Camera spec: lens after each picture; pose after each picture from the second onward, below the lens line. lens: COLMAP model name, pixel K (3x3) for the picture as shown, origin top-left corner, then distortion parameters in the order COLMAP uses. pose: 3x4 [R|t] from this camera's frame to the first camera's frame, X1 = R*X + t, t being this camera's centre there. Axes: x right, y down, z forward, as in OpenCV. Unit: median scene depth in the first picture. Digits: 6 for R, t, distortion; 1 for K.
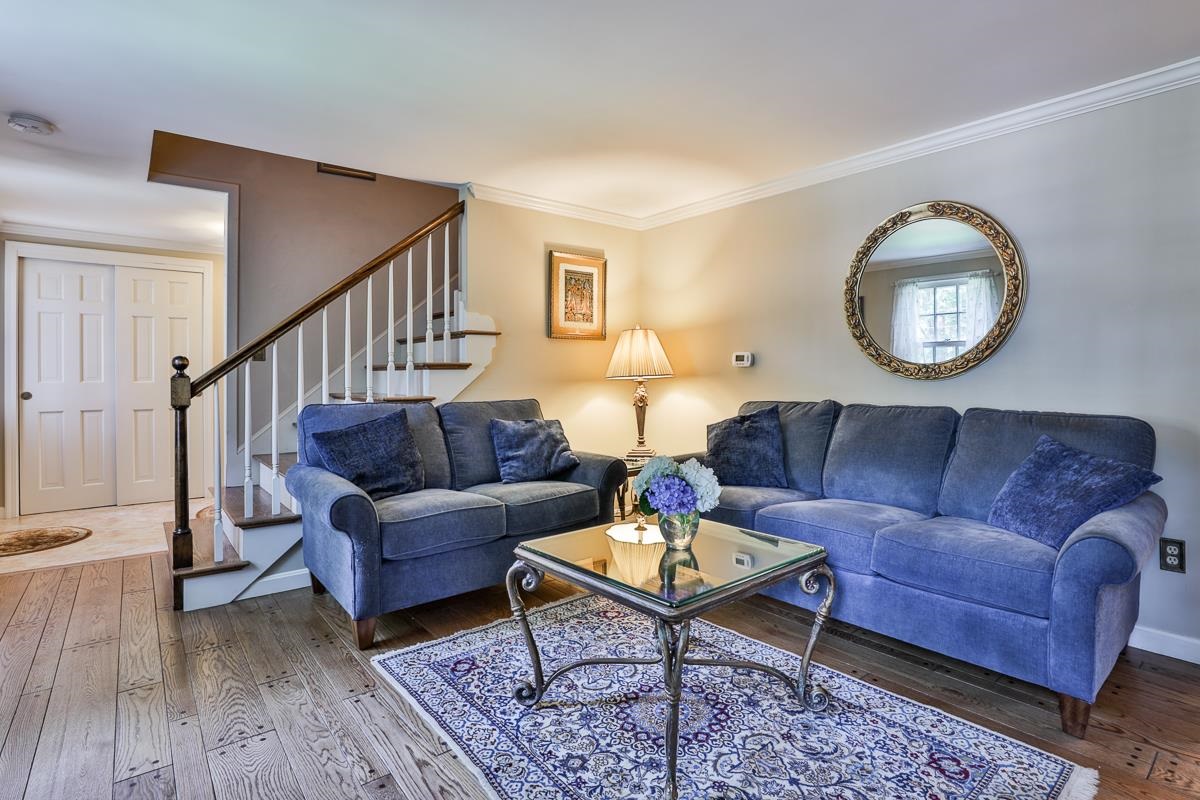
lens RADIAL K [[586.2, 0, 603.7], [0, 586.2, 381.2], [0, 0, 1]] dist [-0.018681, 0.001382]
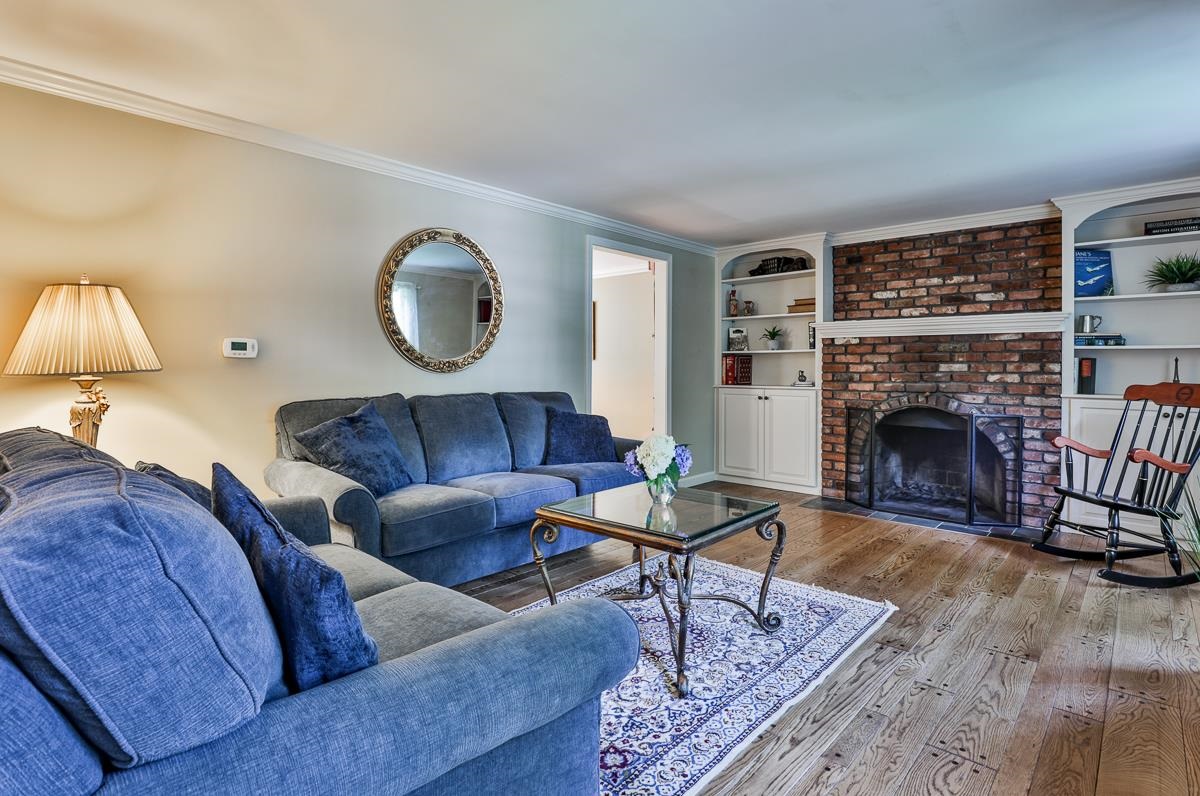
lens RADIAL K [[586.2, 0, 603.7], [0, 586.2, 379.2], [0, 0, 1]] dist [-0.018681, 0.001382]
pose [[-0.131055, -0.010158, 0.991323, -1.198890], [-0.003040, 0.999947, 0.009845, -0.012572], [-0.991370, -0.001723, -0.131079, 1.357158]]
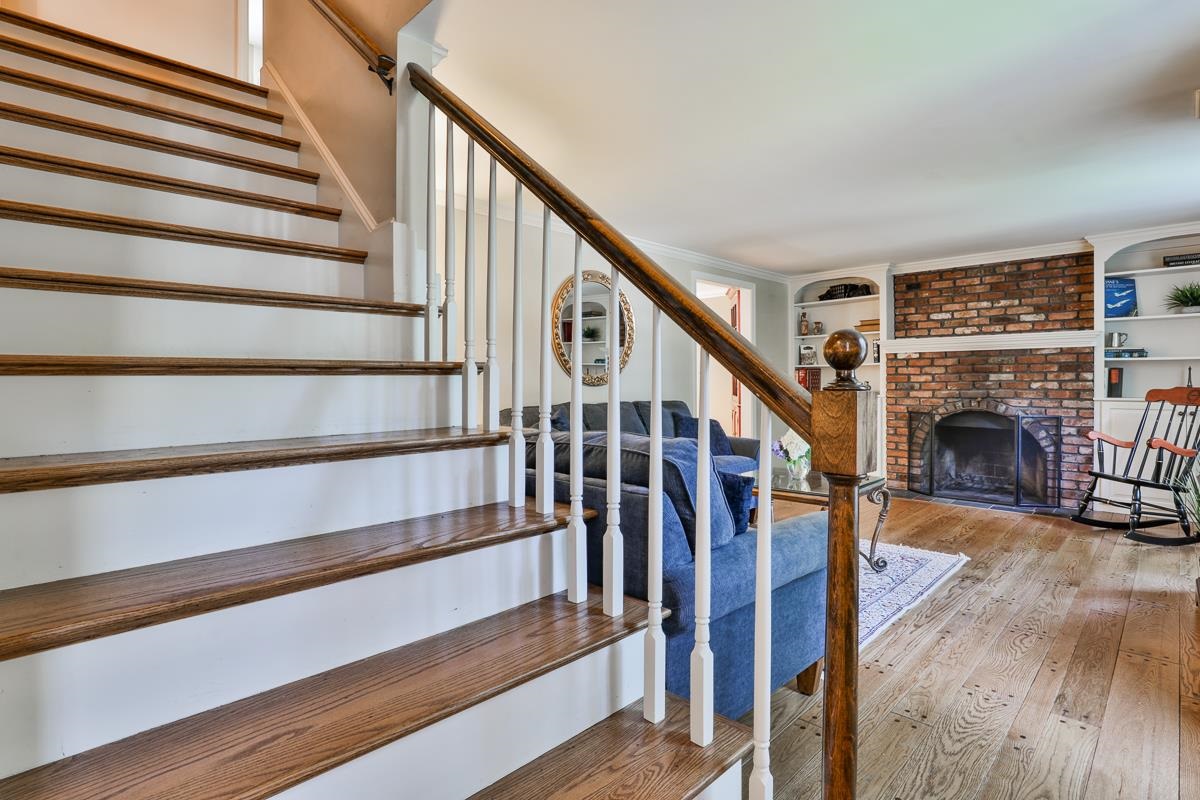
lens RADIAL K [[594.4, 0, 600.0], [0, 594.4, 400.0], [0, 0, 1]] dist [-0.015609, 0.000163]
pose [[-0.103872, -0.020450, 0.994380, -1.668452], [0.008721, 0.999731, 0.021471, -0.008034], [-0.994552, 0.010903, -0.103666, 1.852678]]
